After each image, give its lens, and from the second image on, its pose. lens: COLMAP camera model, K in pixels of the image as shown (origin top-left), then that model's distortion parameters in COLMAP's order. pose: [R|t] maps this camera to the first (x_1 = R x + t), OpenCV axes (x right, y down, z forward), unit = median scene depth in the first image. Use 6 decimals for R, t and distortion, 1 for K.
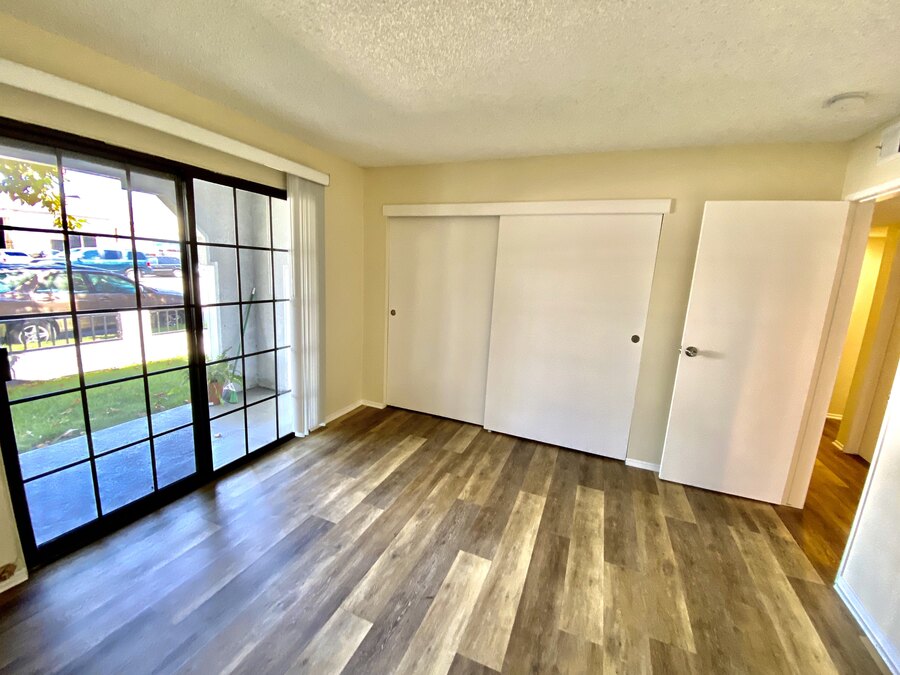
lens RADIAL K [[367.5, 0, 445.3], [0, 367.5, 336.9], [0, 0, 1]] dist [0.016769, -0.013526]
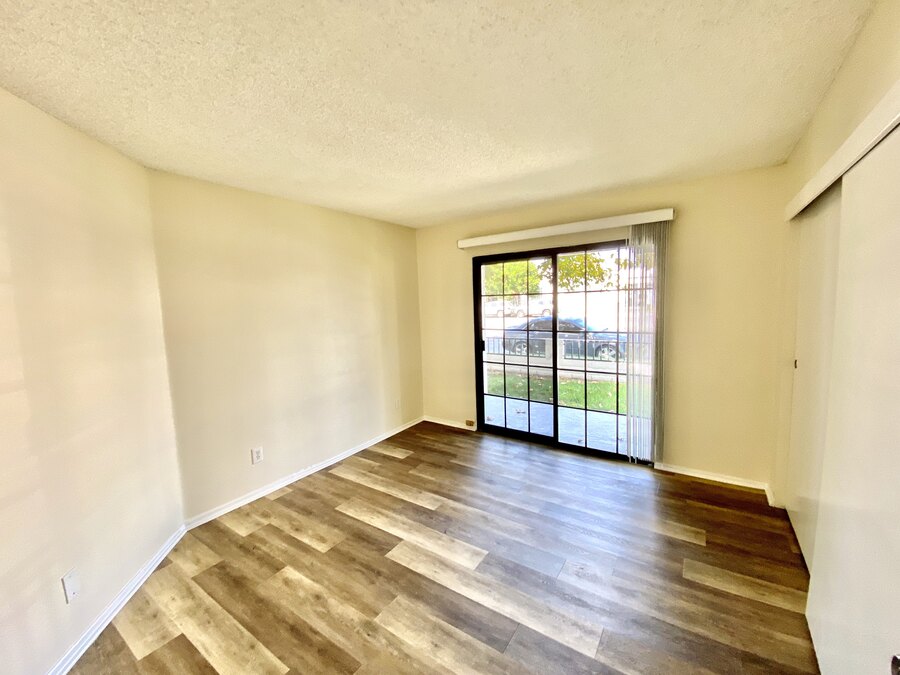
lens RADIAL K [[367.5, 0, 452.7], [0, 367.5, 336.6], [0, 0, 1]] dist [0.016769, -0.013526]
pose [[-0.188431, 0.045254, -0.981043, 1.308363], [-0.164498, 0.983371, 0.076957, -0.145203], [0.968212, 0.175881, -0.177854, 1.146438]]
